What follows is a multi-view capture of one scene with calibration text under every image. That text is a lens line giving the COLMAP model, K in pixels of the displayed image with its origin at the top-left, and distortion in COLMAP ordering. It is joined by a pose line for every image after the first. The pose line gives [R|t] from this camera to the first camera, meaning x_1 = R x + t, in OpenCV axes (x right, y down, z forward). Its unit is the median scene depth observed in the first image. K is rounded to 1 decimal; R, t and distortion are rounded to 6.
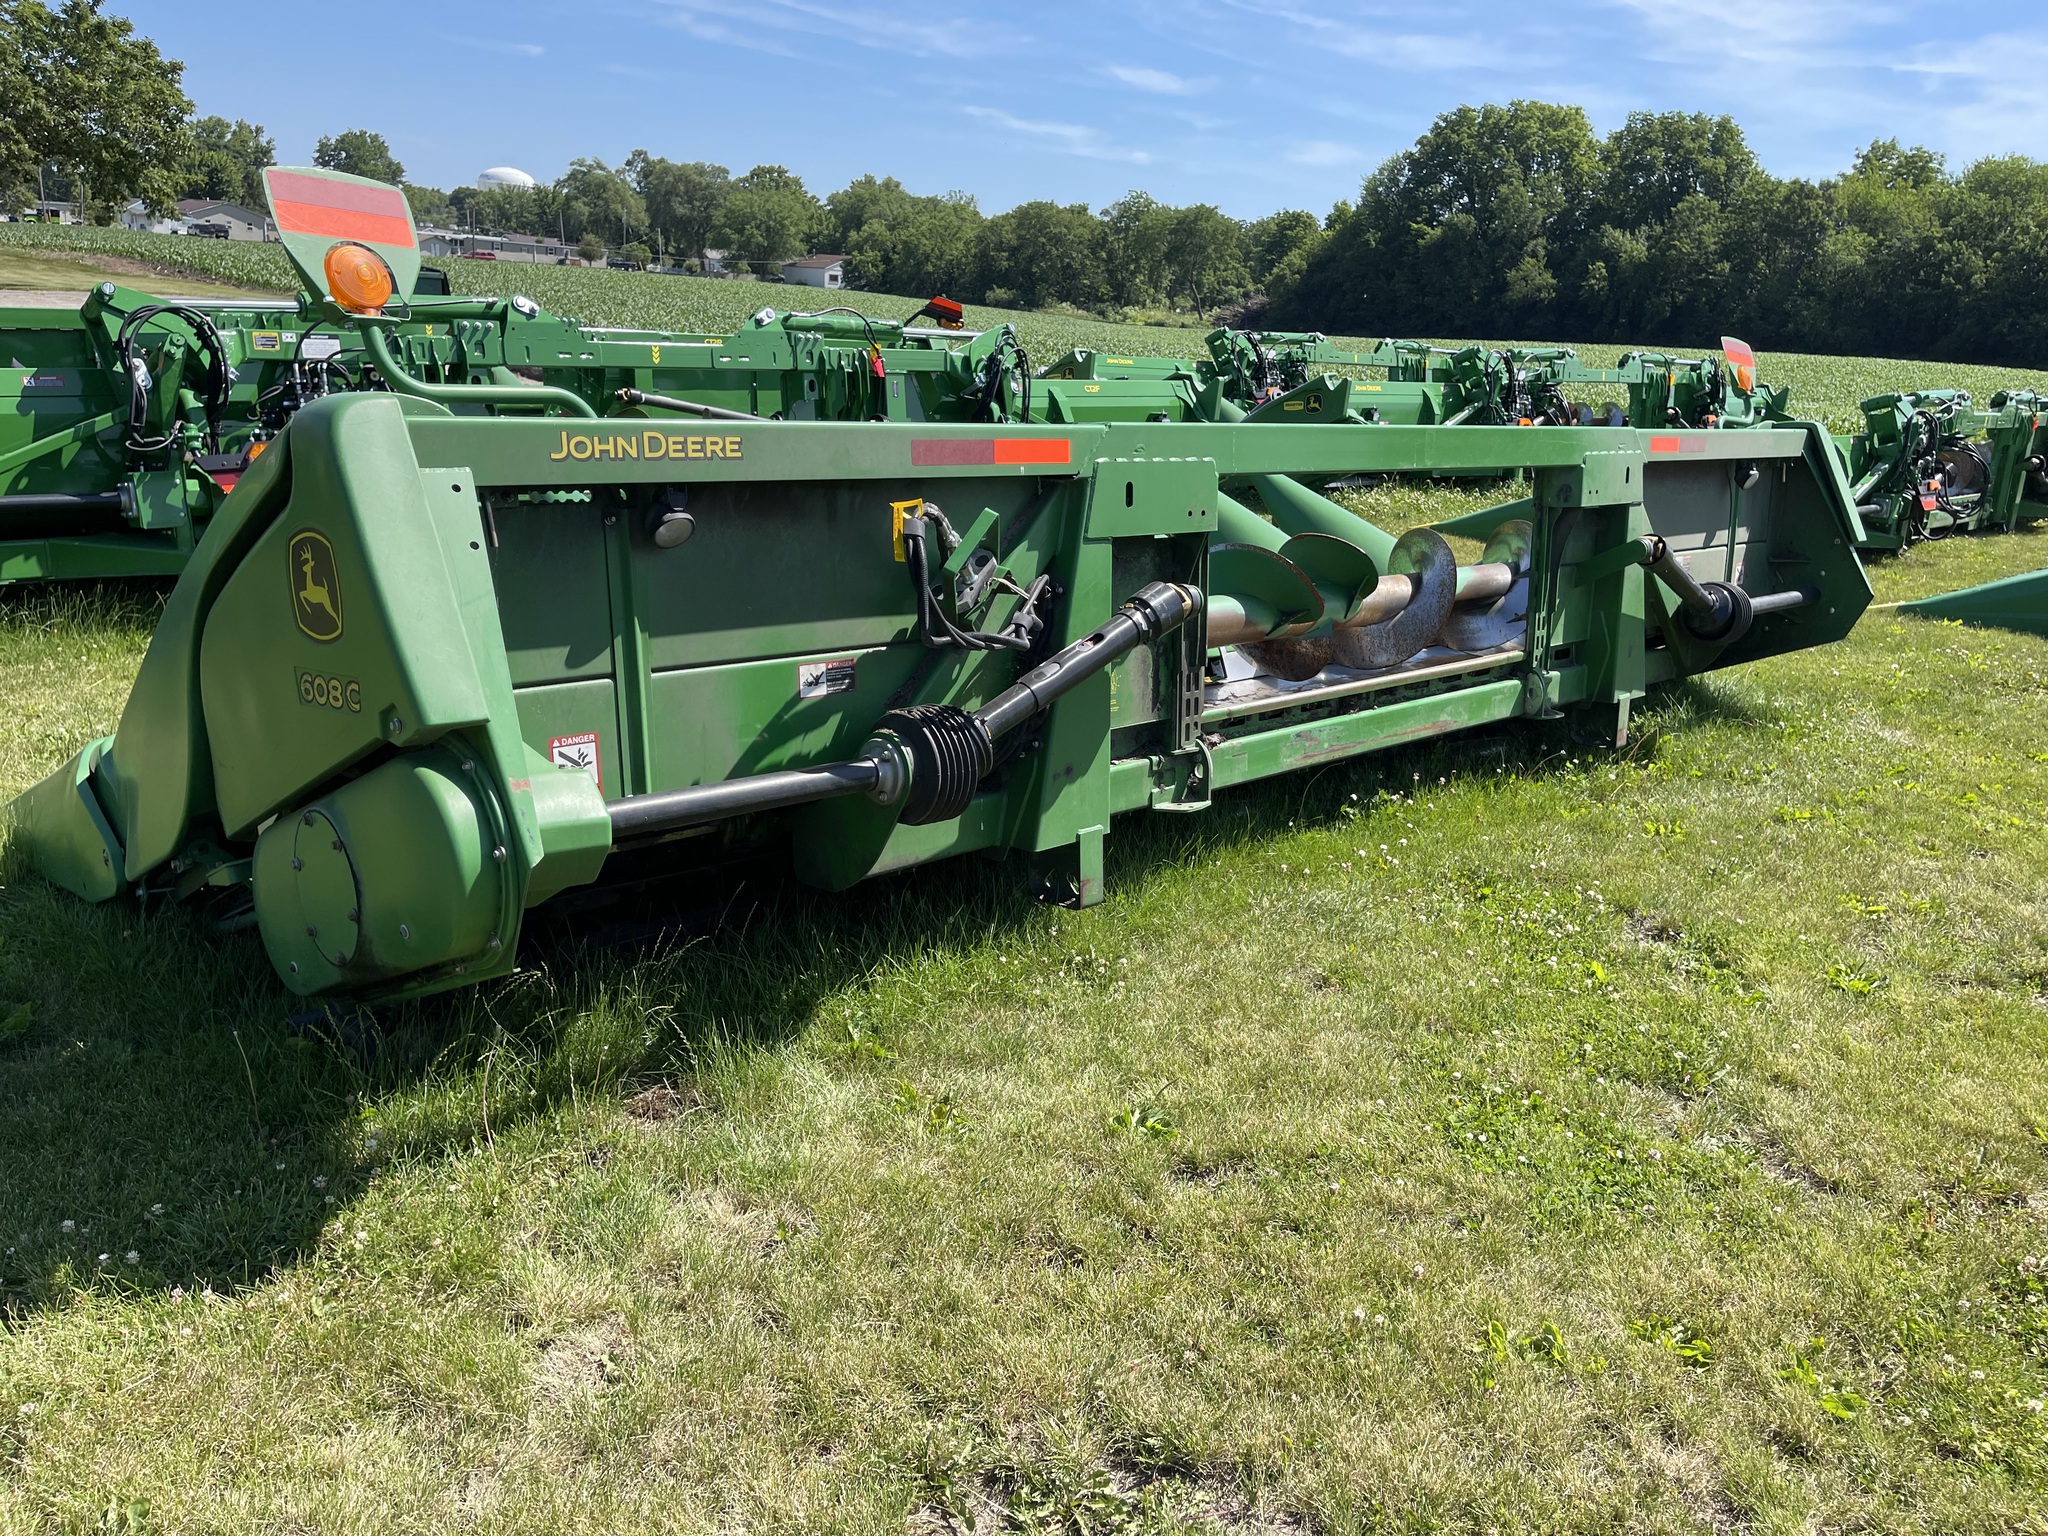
lens RADIAL K [[1558.3, 0, 1041.1], [0, 1558.3, 782.6], [0, 0, 1]] dist [0.066338, -0.090304]
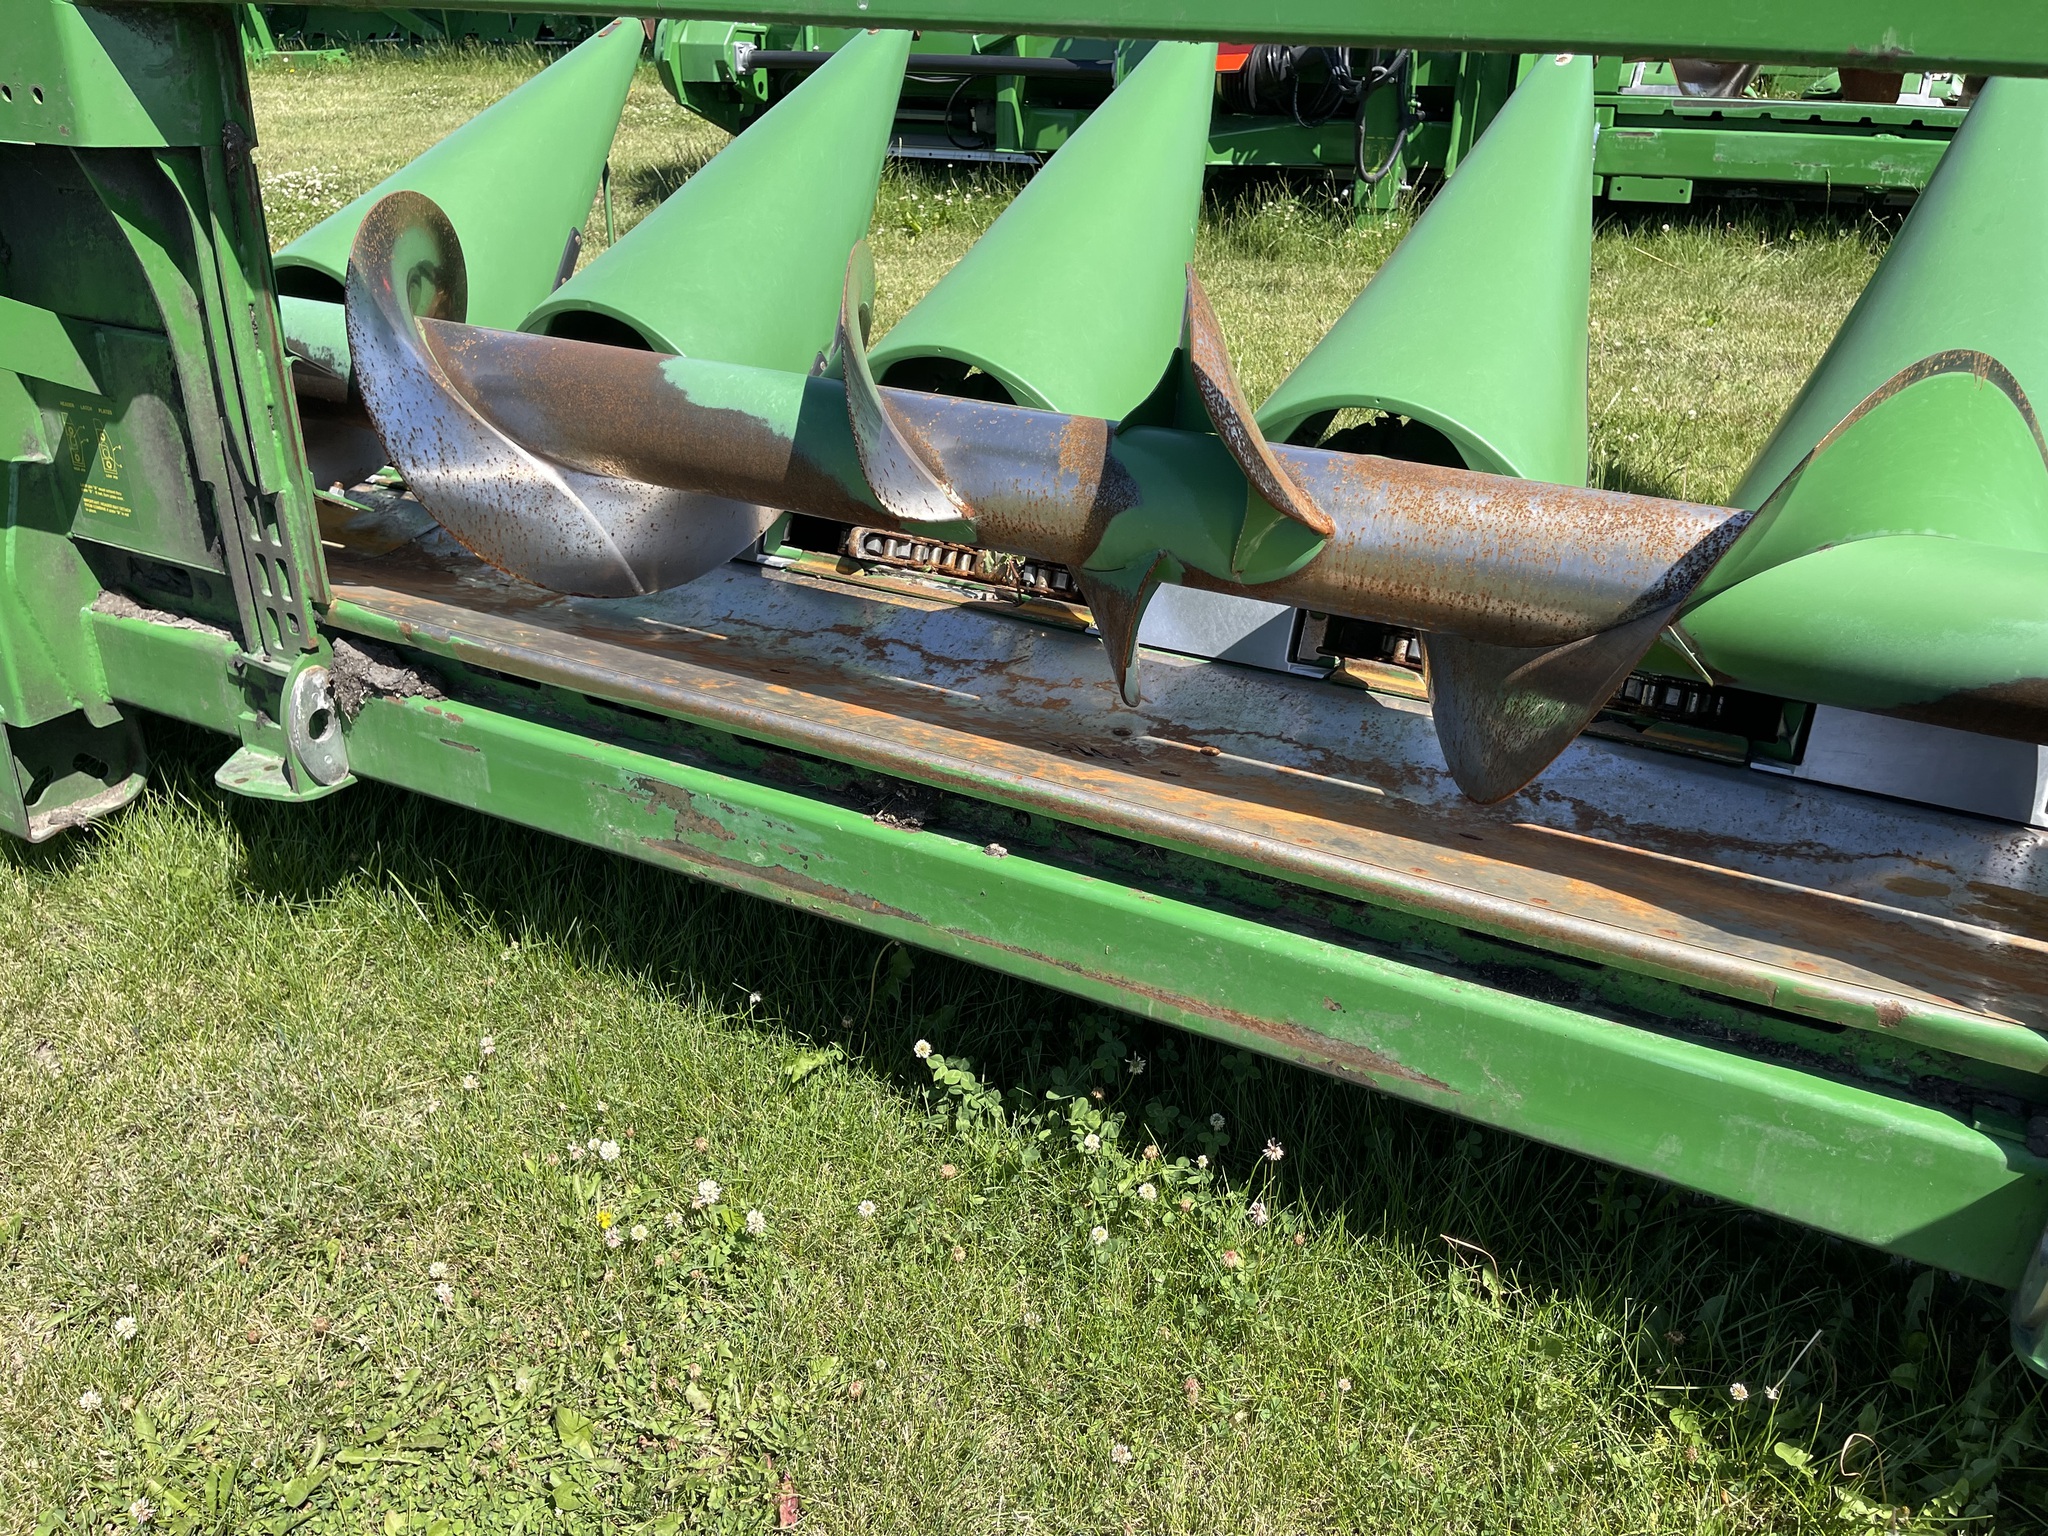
lens RADIAL K [[1557.5, 0, 1024.0], [0, 1557.5, 768.0], [0, 0, 1]] dist [0.077980, -0.133218]
pose [[0.296523, 0.419952, -0.857738, 0.565994], [-0.231263, 0.902975, 0.362151, -0.210218], [0.926602, 0.090977, 0.364872, 1.048653]]
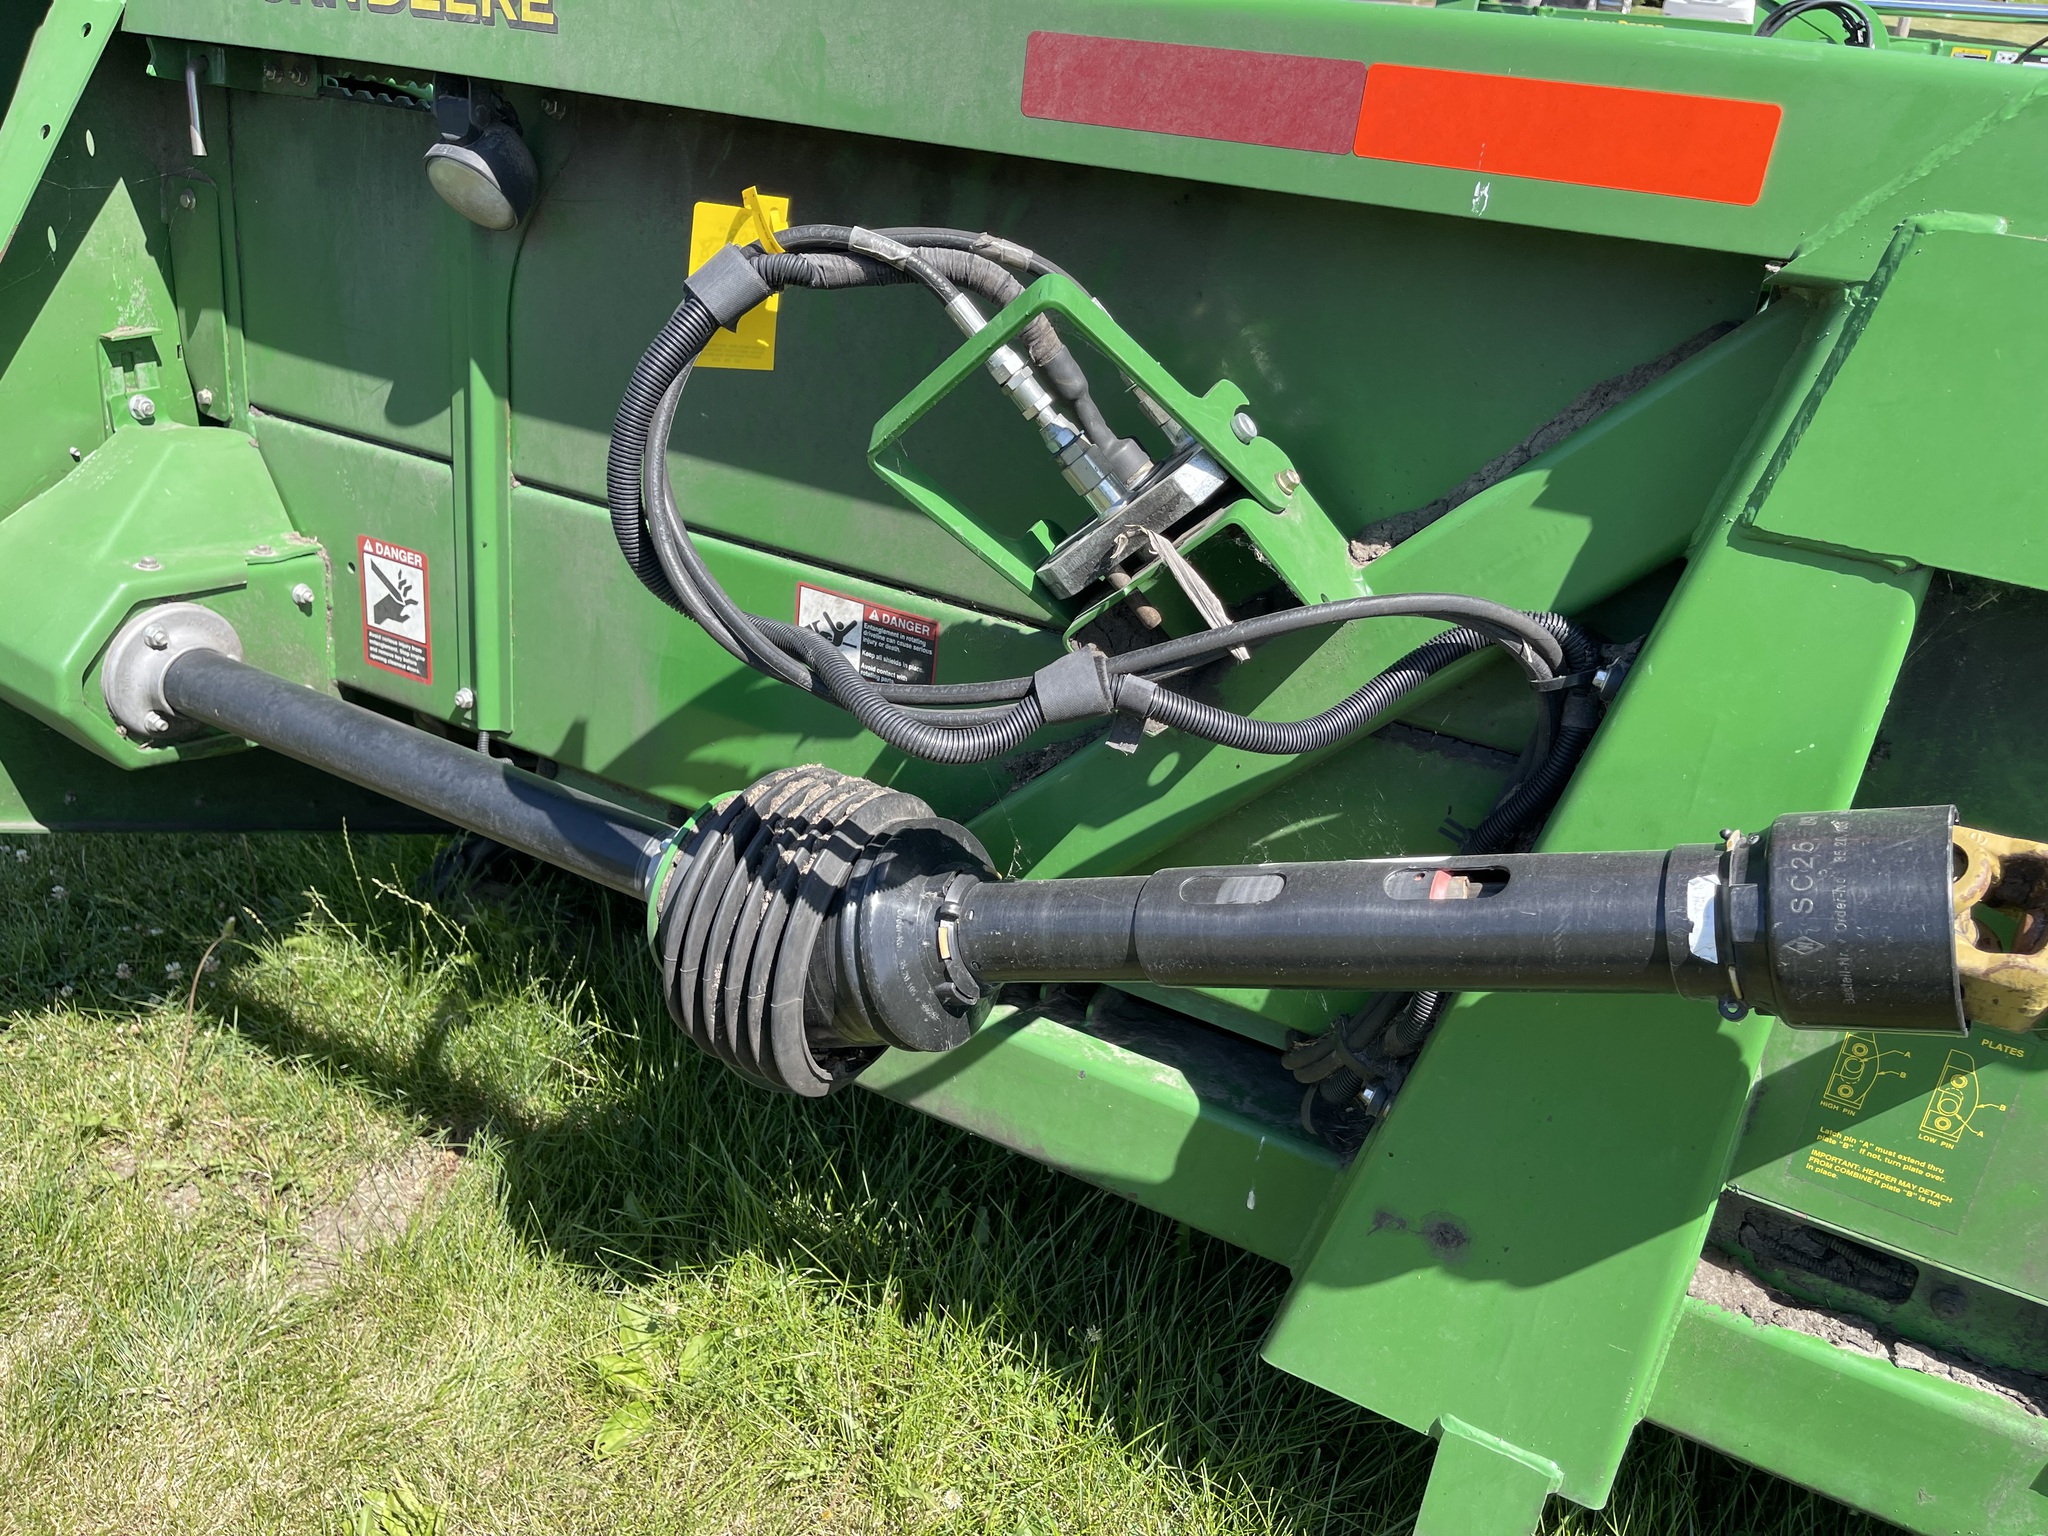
lens RADIAL K [[1558.3, 0, 1041.1], [0, 1558.3, 782.6], [0, 0, 1]] dist [0.066338, -0.090304]
pose [[0.285639, 0.408264, -0.867024, 0.204914], [-0.314387, 0.894569, 0.317660, -0.145073], [0.905302, 0.181845, 0.383876, 0.713527]]
